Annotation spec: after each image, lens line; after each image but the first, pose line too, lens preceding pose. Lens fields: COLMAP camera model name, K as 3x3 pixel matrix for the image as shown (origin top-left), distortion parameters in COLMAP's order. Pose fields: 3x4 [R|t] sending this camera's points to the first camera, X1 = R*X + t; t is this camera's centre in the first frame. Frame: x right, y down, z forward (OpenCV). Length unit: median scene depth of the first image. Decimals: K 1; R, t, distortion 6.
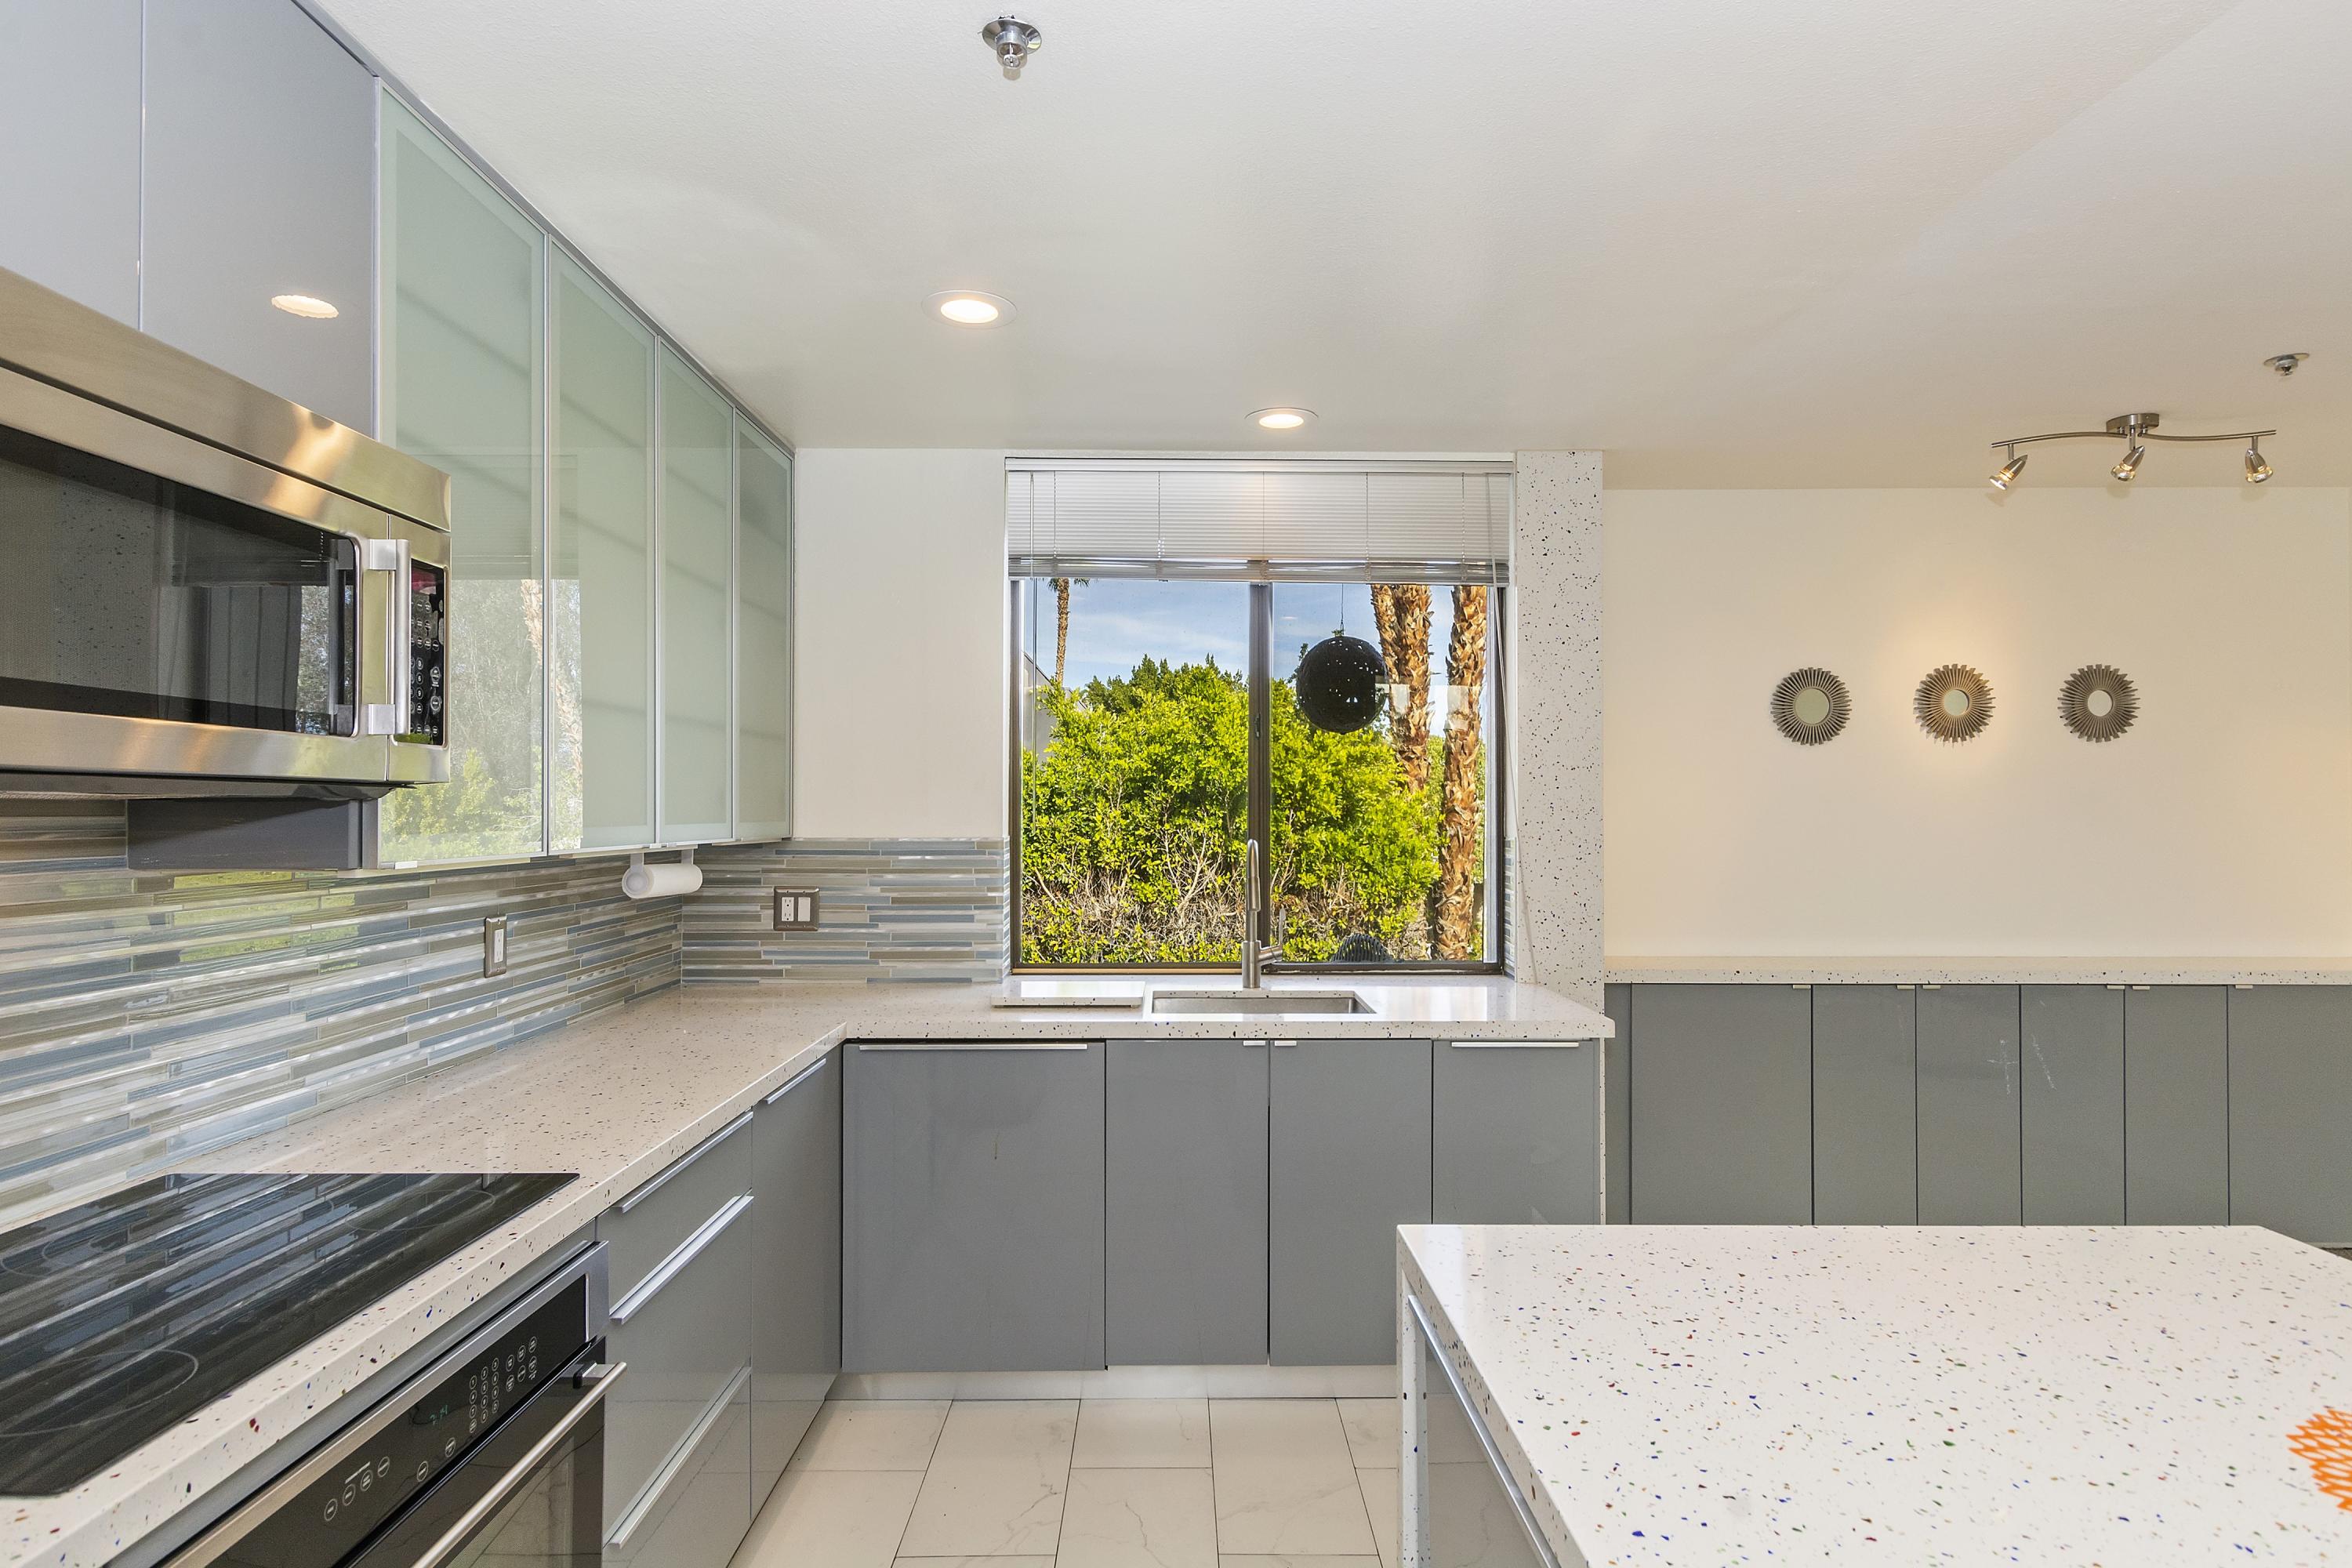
lens RADIAL K [[1254.2, 0, 1180.9], [0, 1254.2, 805.0], [0, 0, 1]] dist [0.000964, 0.000118]
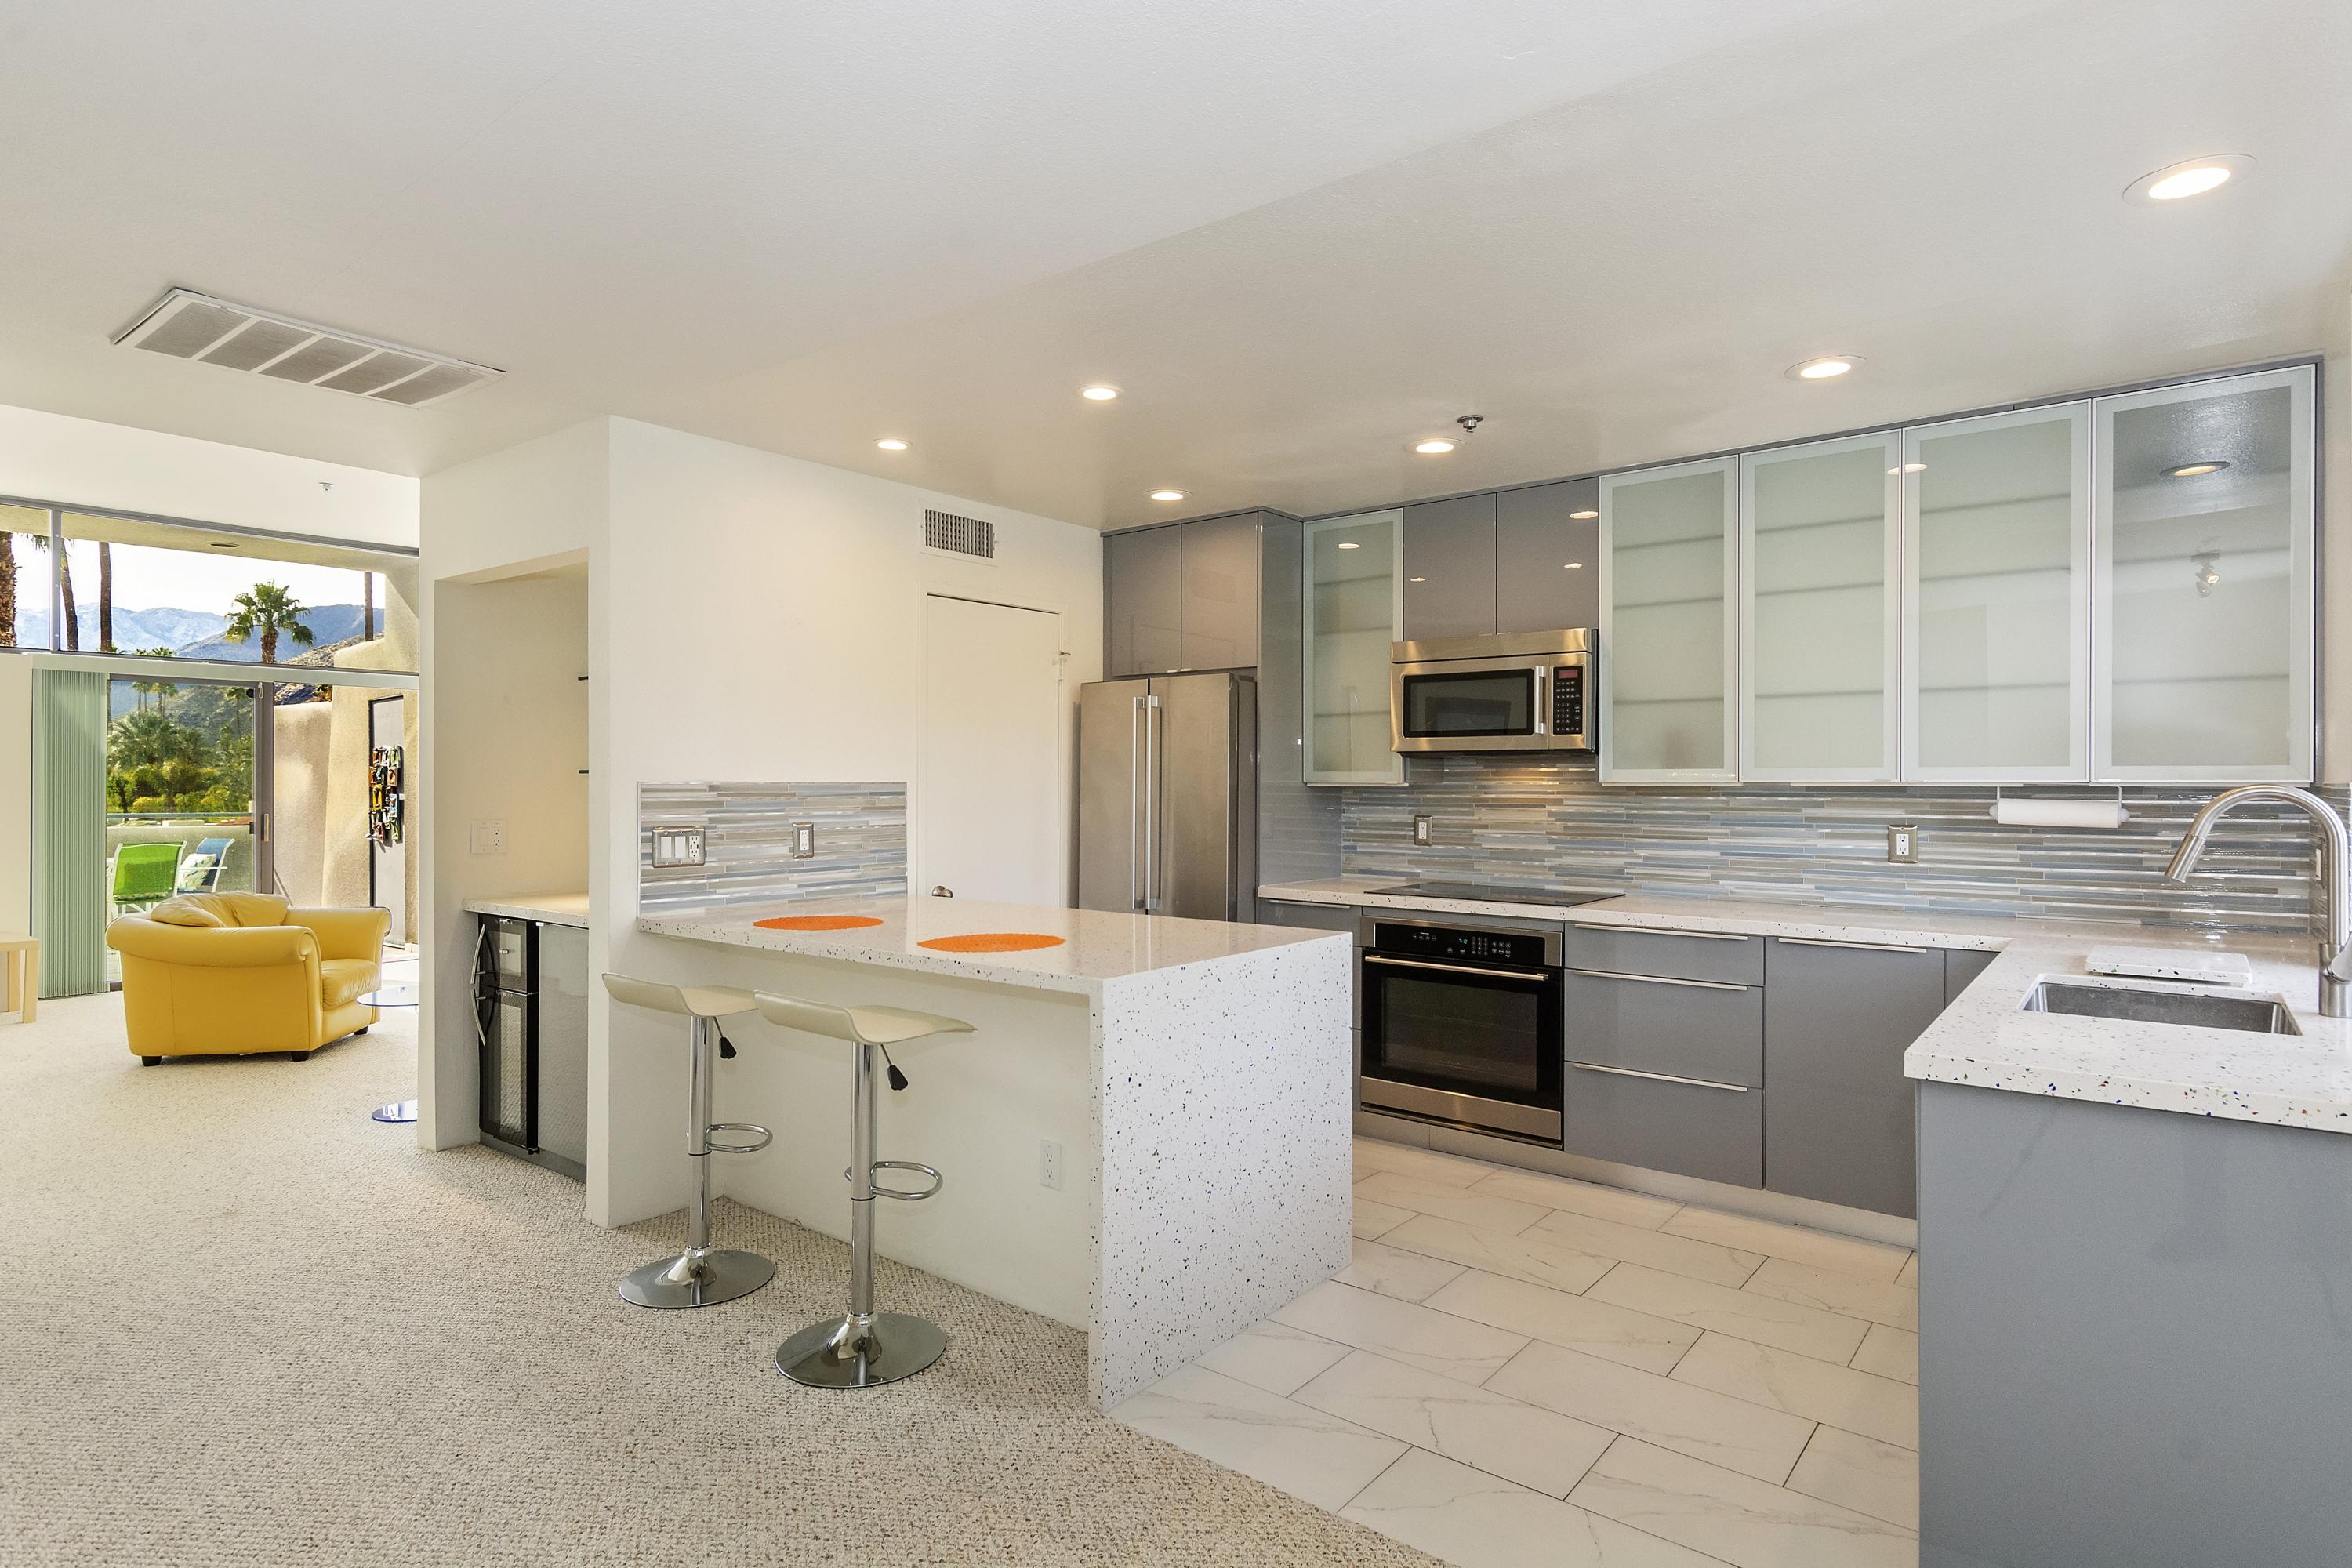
lens RADIAL K [[1237.4, 0, 1176.0], [0, 1237.4, 784.0], [0, 0, 1]] dist [0.006598, 0.000188]
pose [[-0.624834, 0.002201, -0.780754, 1.102279], [0.005020, 0.999987, -0.001198, 0.030748], [0.780741, -0.004668, -0.624837, 1.121355]]
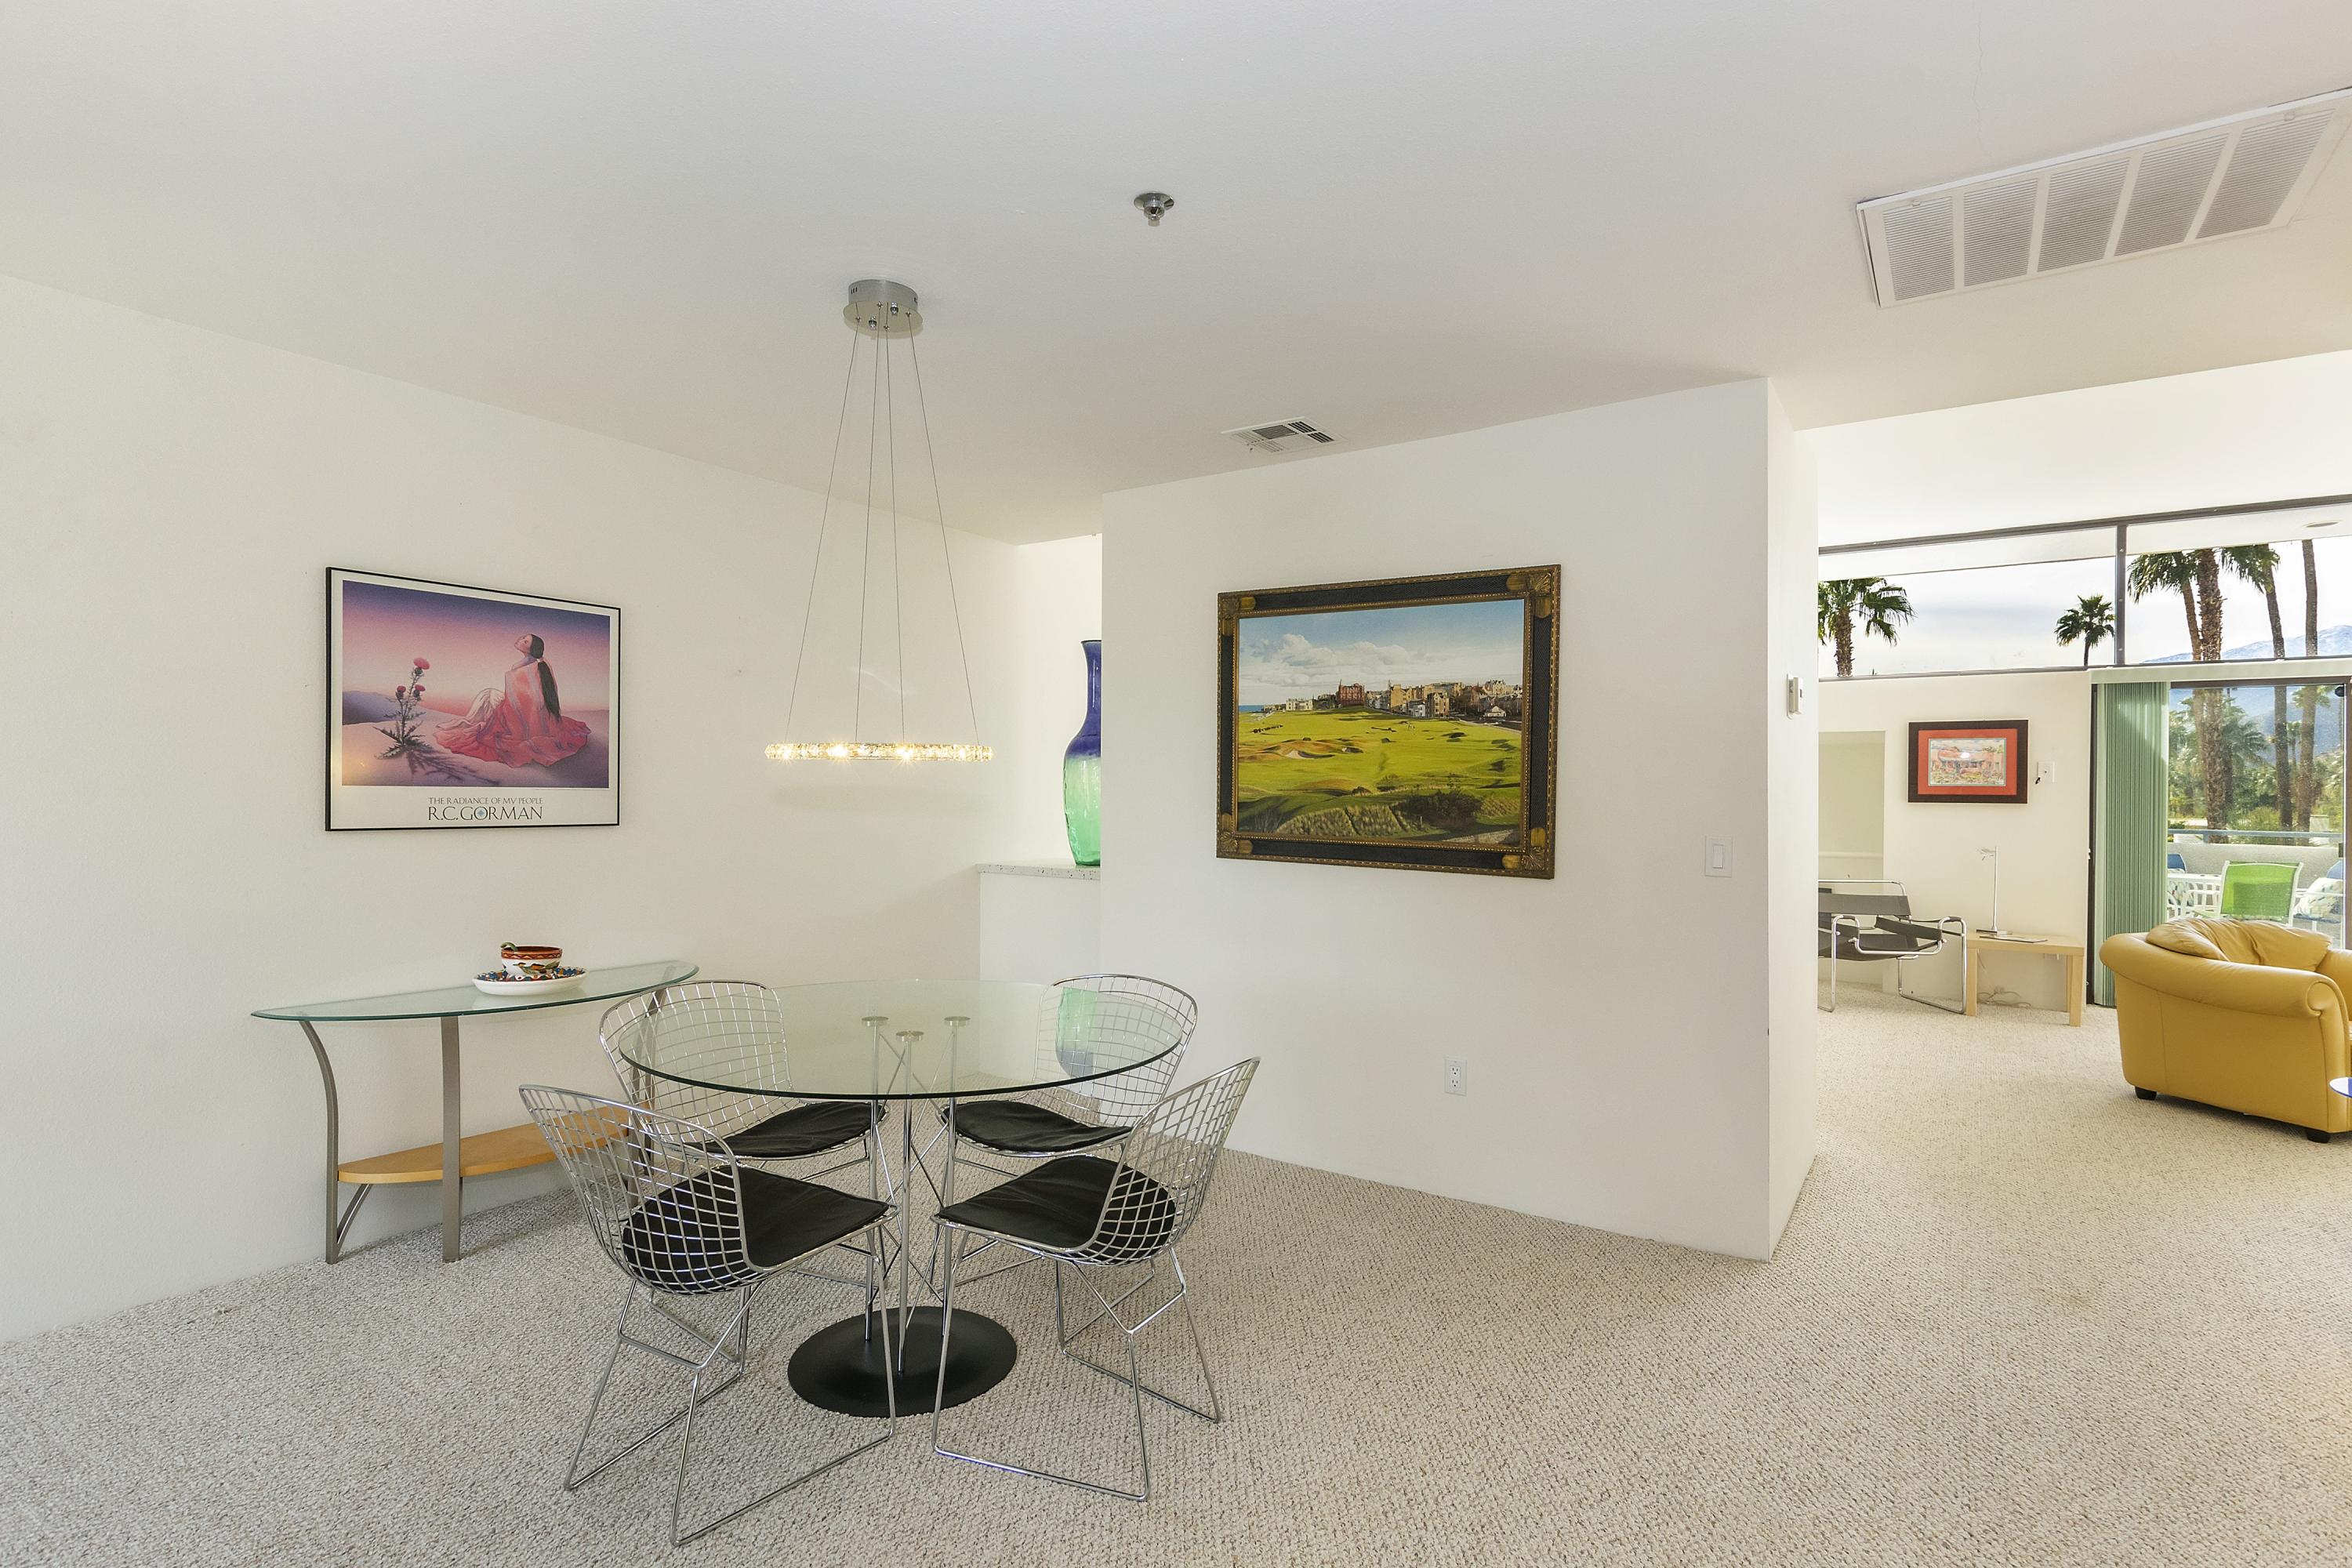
lens RADIAL K [[1161.1, 0, 1176.0], [0, 1161.1, 784.0], [0, 0, 1]] dist [-0.002175, -0.000783]
pose [[-0.820846, 0.002188, 0.571146, 0.776880], [-0.008587, 0.999832, -0.016171, 0.046682], [-0.571085, -0.018179, -0.820689, 0.822862]]
